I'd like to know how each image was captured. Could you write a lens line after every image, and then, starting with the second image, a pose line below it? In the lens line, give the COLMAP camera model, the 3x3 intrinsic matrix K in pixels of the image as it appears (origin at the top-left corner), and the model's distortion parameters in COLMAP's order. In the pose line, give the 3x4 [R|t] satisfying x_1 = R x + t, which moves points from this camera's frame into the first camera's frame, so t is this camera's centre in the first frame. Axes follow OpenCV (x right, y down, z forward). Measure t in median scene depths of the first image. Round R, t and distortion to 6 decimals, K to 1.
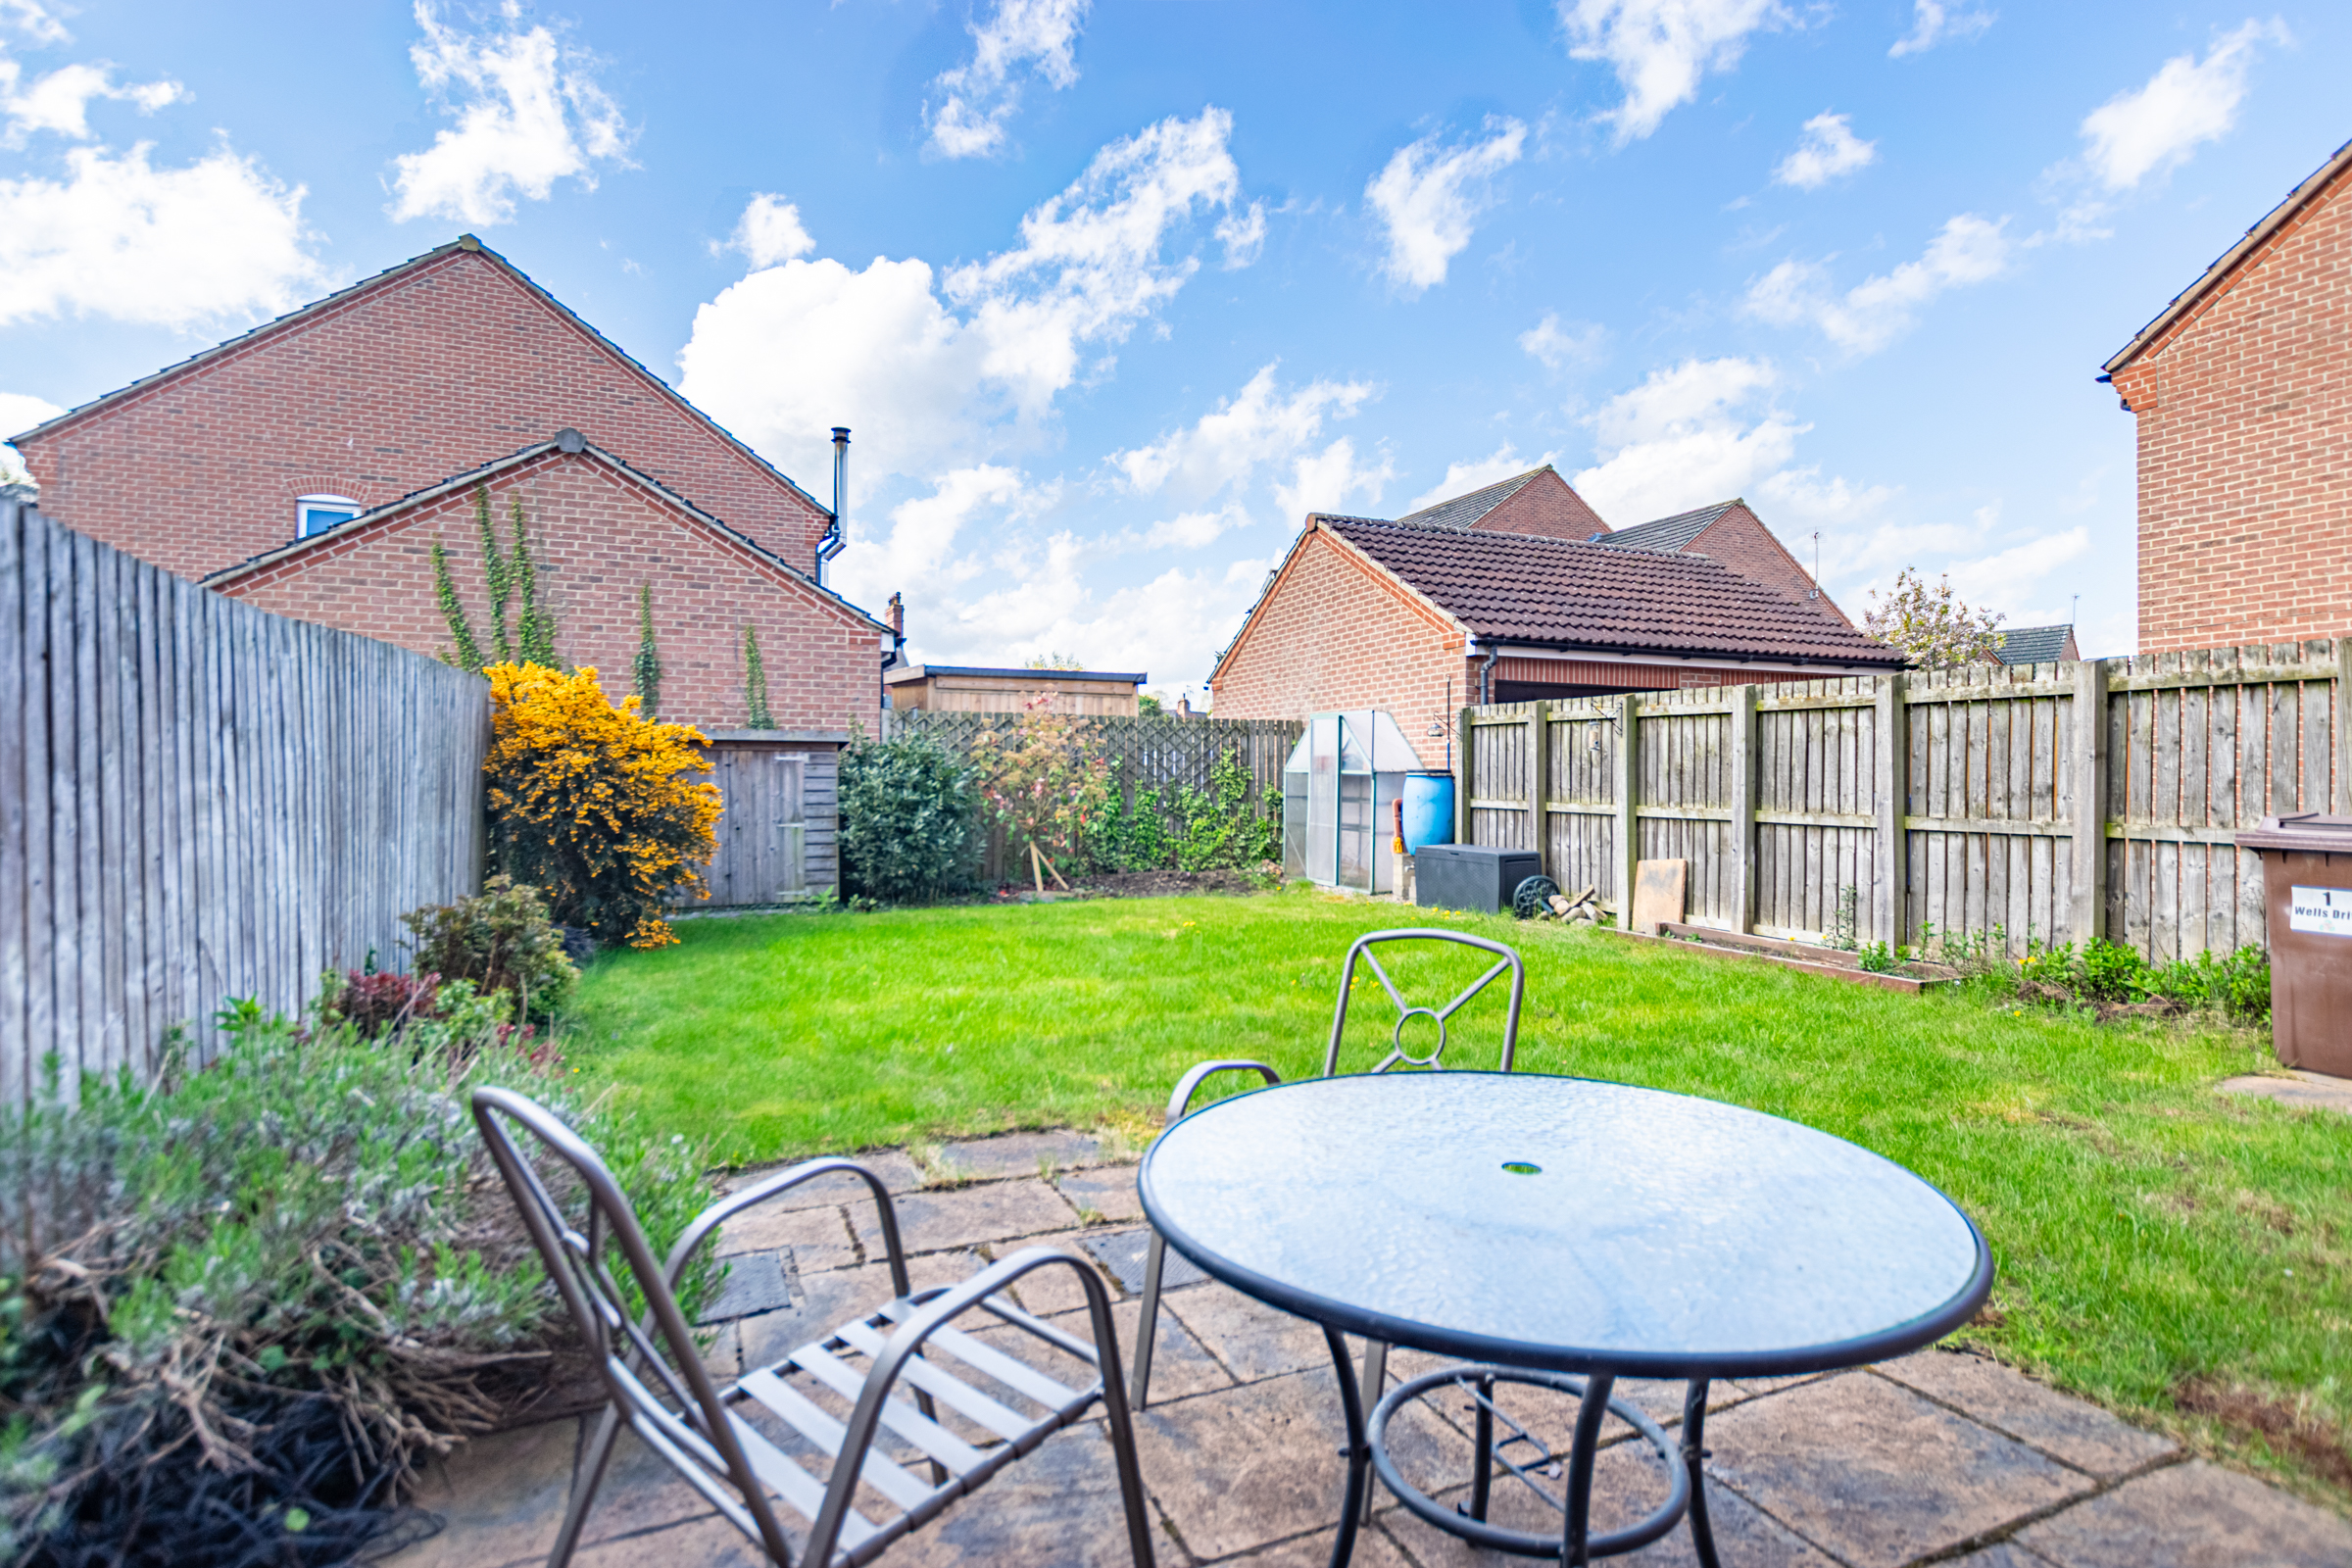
lens RADIAL K [[1180.5, 0, 1176.0], [0, 1180.5, 784.0], [0, 0, 1]] dist [0.001326, 0.000101]
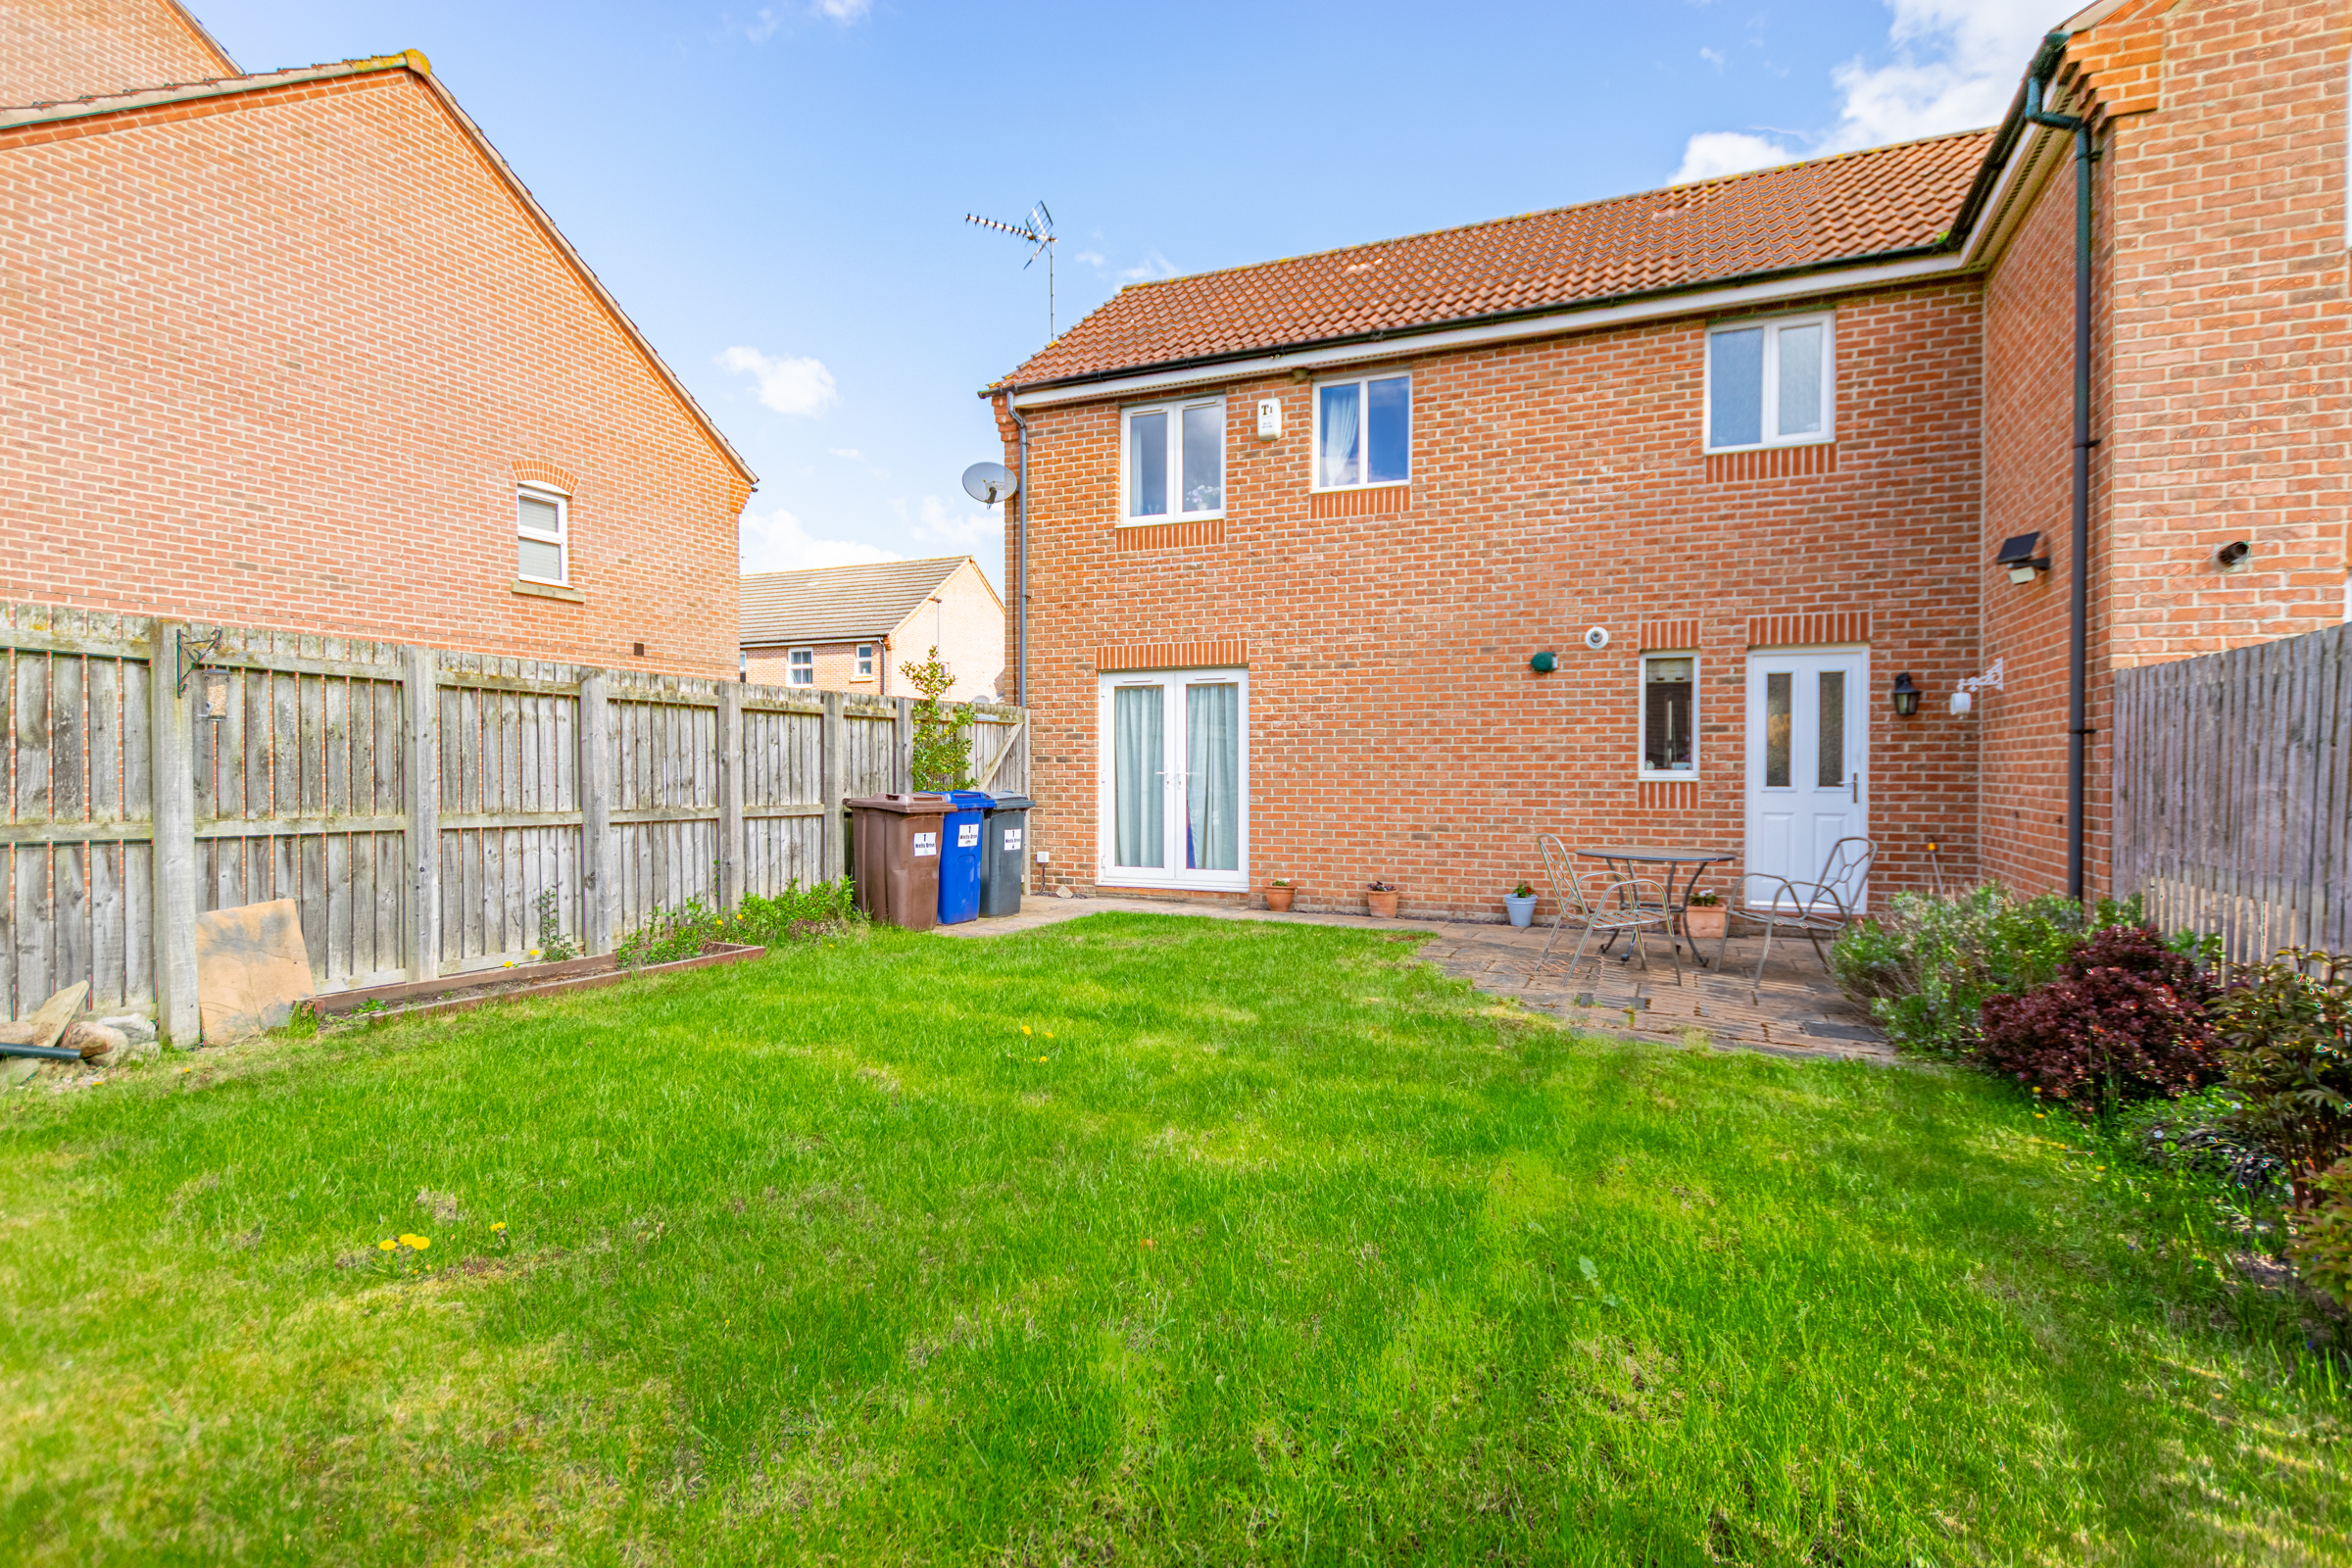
lens RADIAL K [[1180.5, 0, 1176.0], [0, 1180.5, 784.0], [0, 0, 1]] dist [0.001326, 0.000101]
pose [[-0.664307, -0.010647, 0.747384, -0.365959], [-0.001757, 0.999918, 0.012684, -0.006984], [-0.747458, 0.007113, -0.664271, 1.065933]]
